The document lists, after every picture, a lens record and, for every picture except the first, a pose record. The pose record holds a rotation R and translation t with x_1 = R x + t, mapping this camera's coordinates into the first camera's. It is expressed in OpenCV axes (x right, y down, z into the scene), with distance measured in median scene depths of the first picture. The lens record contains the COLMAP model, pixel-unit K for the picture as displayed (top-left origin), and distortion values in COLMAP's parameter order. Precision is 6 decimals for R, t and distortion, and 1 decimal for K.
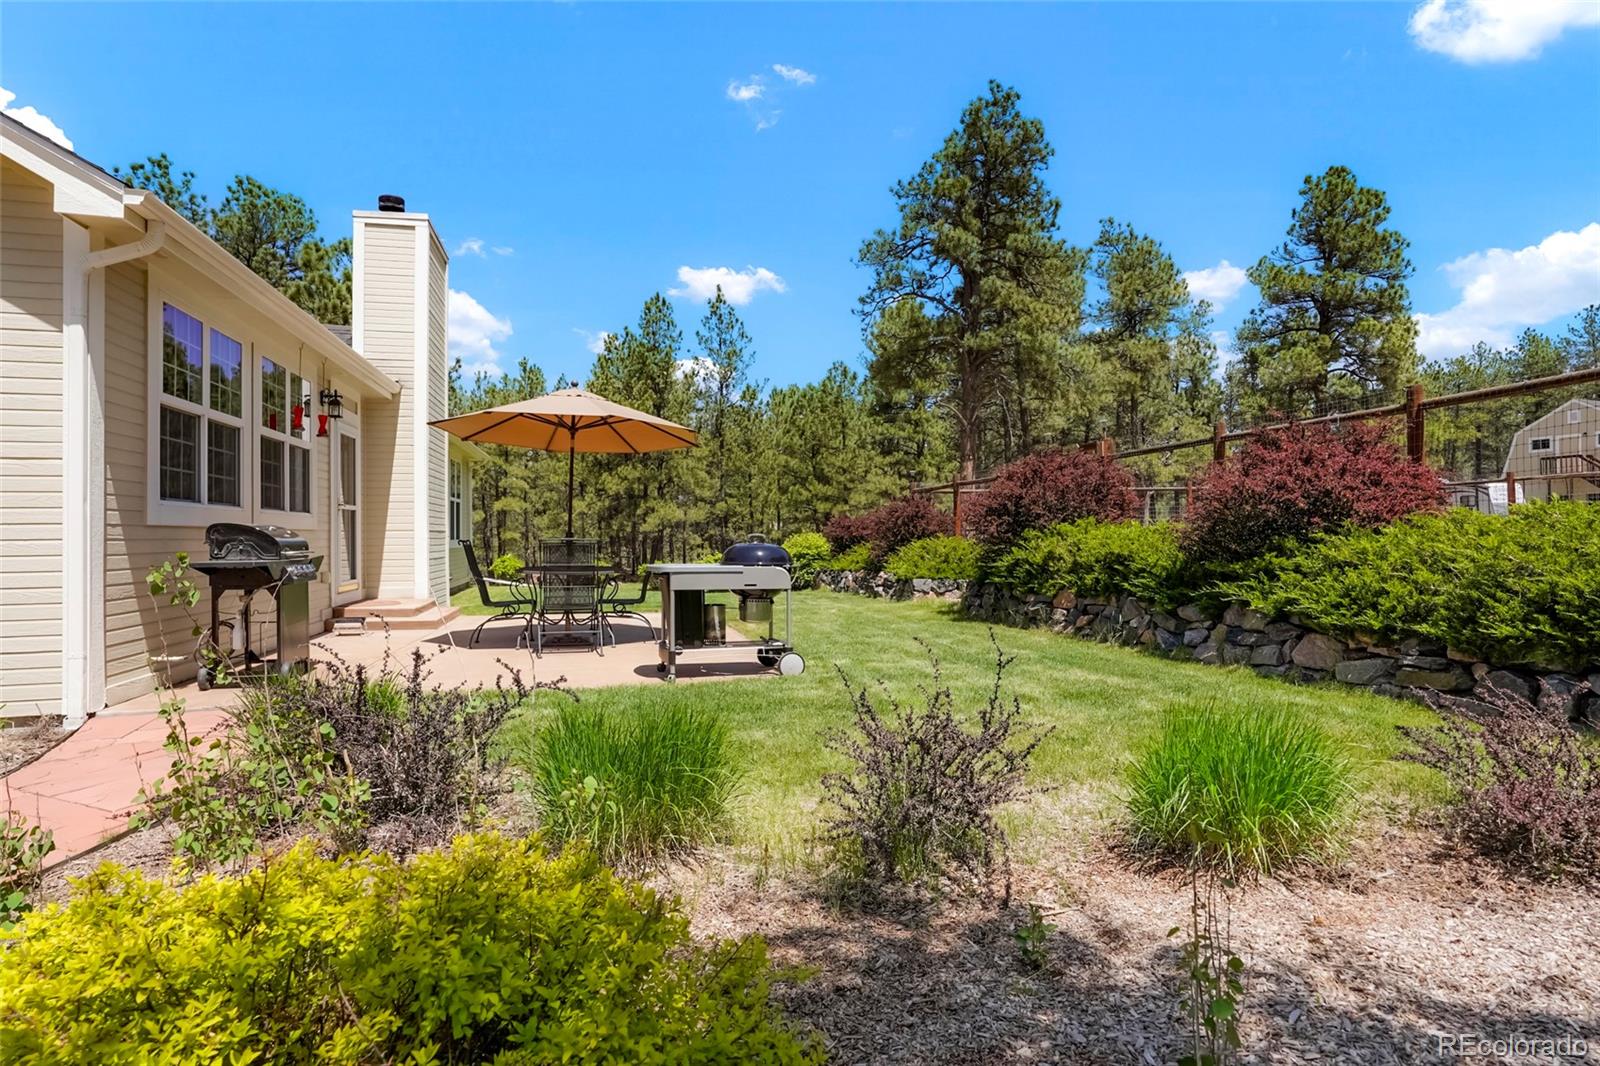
lens RADIAL K [[862.3, 0, 800.0], [0, 862.3, 533.0], [0, 0, 1]] dist [-0.004733, 0.000355]
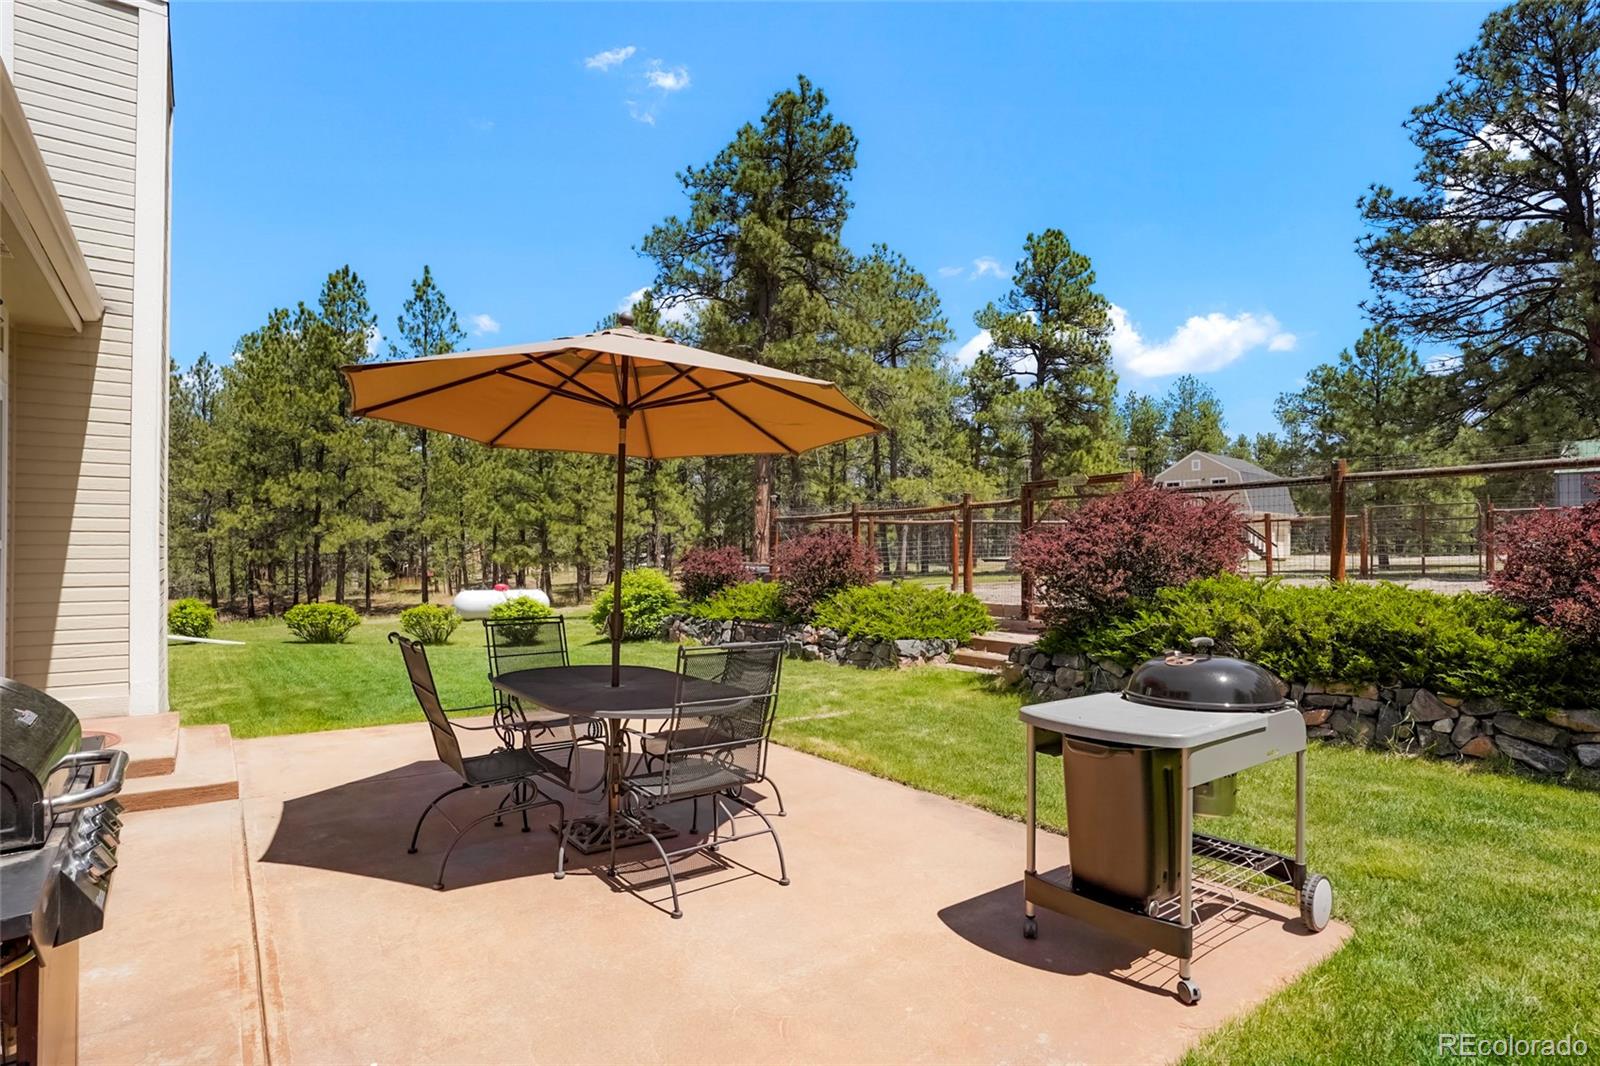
lens RADIAL K [[849.7, 0, 800.0], [0, 849.7, 533.0], [0, 0, 1]] dist [-0.021533, 0.000267]
pose [[0.927112, 0.014925, 0.374487, -0.082730], [-0.006821, 0.999713, -0.022956, -0.008386], [-0.374722, 0.018728, 0.926948, 0.123099]]
